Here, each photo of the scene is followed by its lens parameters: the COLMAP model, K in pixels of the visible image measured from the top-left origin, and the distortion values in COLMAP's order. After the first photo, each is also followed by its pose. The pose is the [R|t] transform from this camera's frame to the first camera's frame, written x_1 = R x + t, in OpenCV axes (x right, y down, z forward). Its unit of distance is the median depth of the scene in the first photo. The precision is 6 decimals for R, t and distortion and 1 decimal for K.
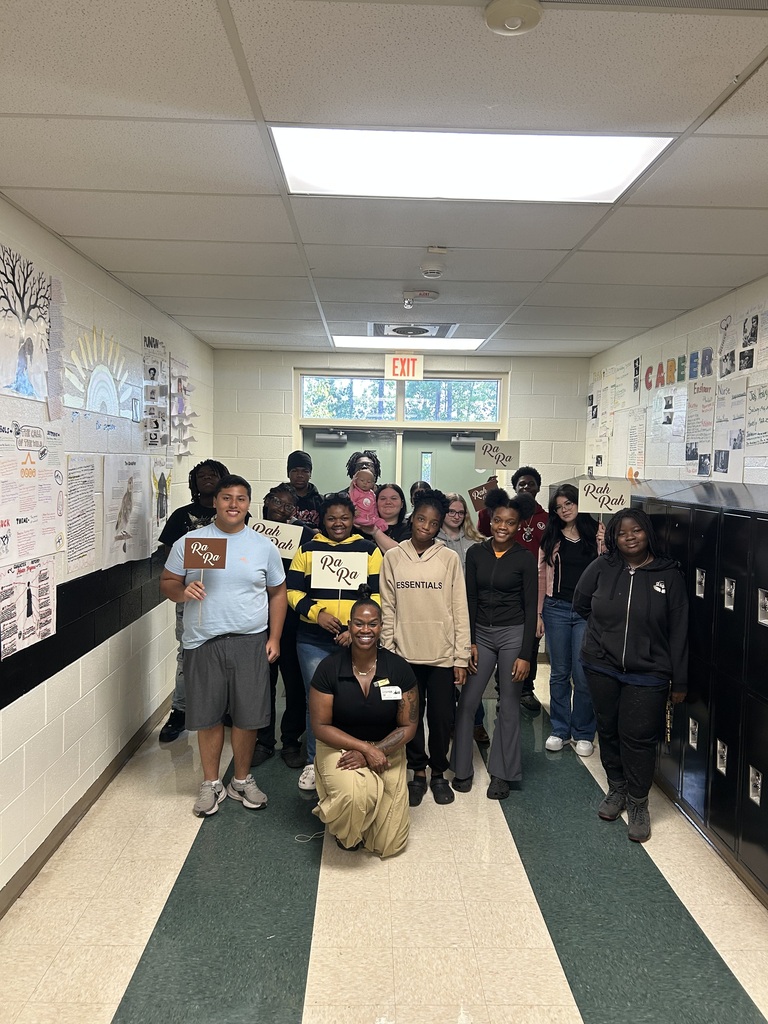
lens RADIAL K [[783.5, 0, 383.0], [0, 783.5, 508.9], [0, 0, 1]] dist [0.014961, -0.001343]
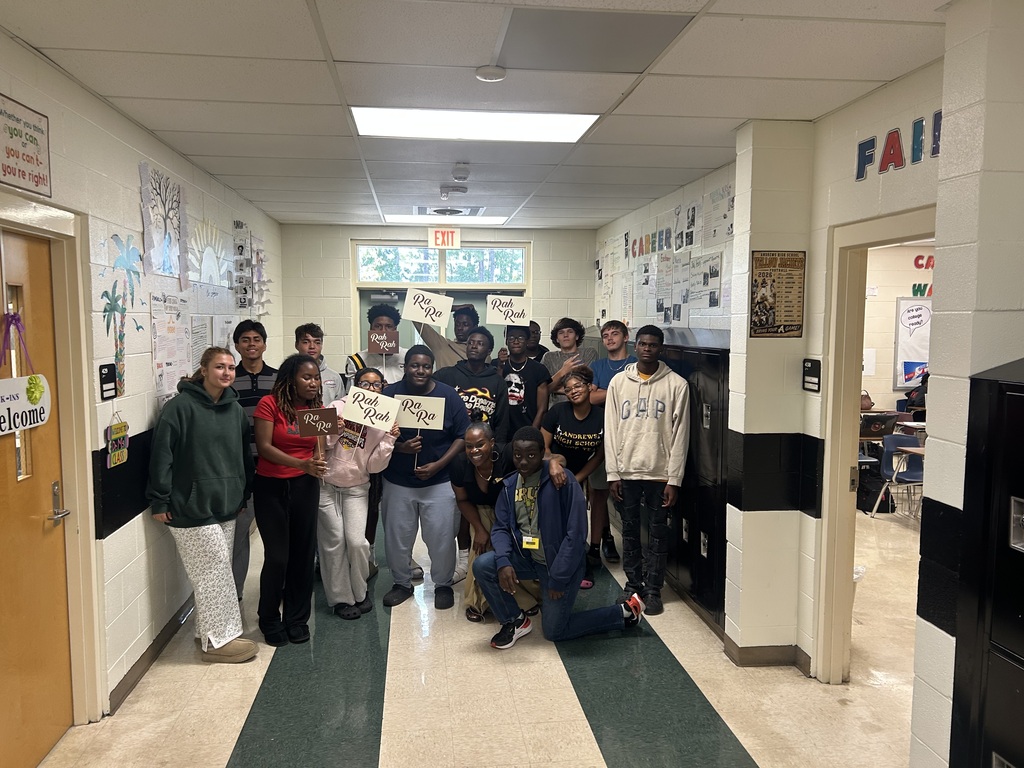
lens RADIAL K [[783.5, 0, 526.5], [0, 783.5, 401.3], [0, 0, 1]] dist [0.014961, -0.001343]
pose [[0.992468, -0.032030, 0.118244, 0.002328], [0.026537, 0.998507, 0.047738, 0.019459], [-0.119597, -0.044241, 0.991836, -0.288870]]
